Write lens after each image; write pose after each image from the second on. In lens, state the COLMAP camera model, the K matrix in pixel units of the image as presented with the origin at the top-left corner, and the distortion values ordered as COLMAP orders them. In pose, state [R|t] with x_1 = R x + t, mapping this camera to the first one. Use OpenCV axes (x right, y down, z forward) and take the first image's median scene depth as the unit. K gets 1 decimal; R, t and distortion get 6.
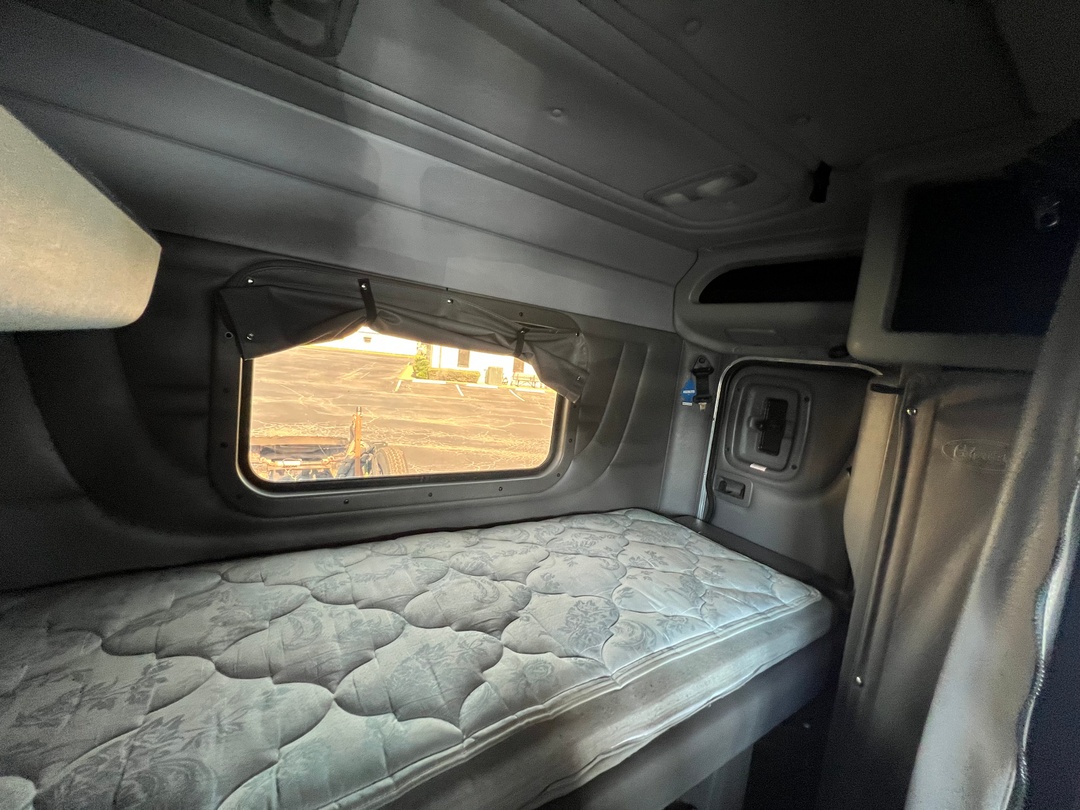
lens RADIAL K [[431.2, 0, 540.0], [0, 431.2, 405.0], [0, 0, 1]] dist [0.000872, 0.000438]
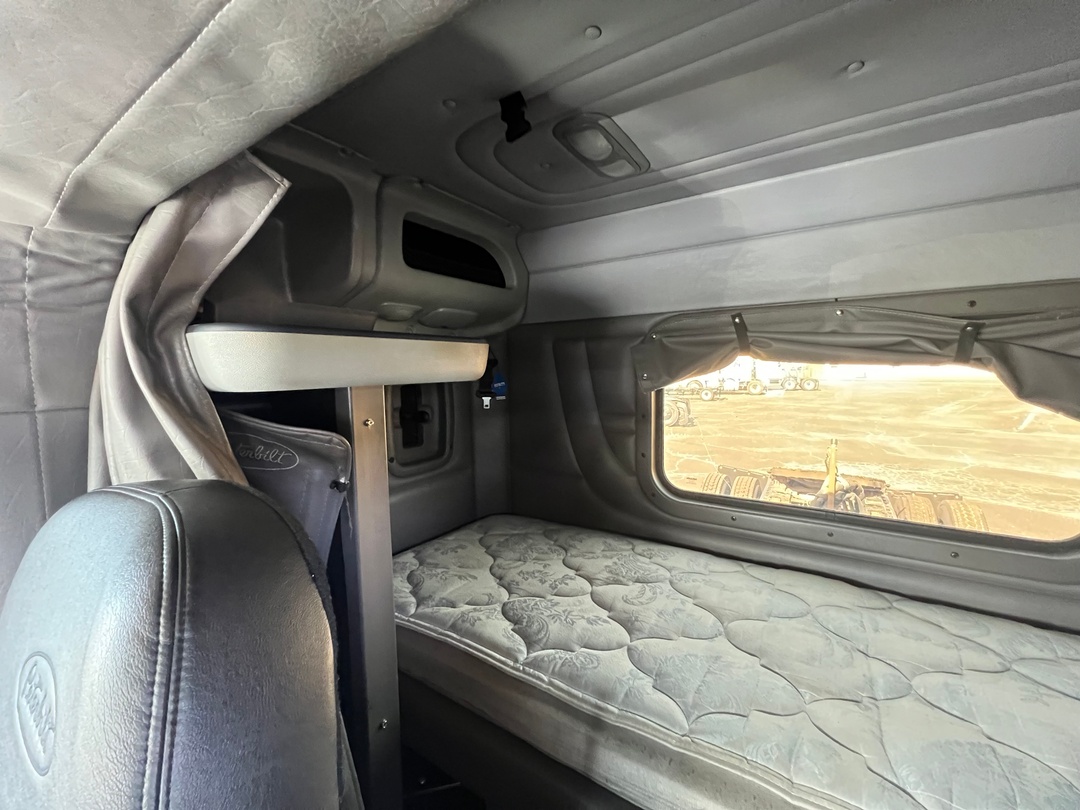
lens RADIAL K [[435.7, 0, 540.0], [0, 435.7, 405.0], [0, 0, 1]] dist [0.001393, 0.000641]
pose [[0.382898, -0.041476, -0.922859, 0.442349], [-0.038891, 0.997382, -0.060961, 0.029409], [0.922972, 0.059233, 0.380283, 0.136297]]
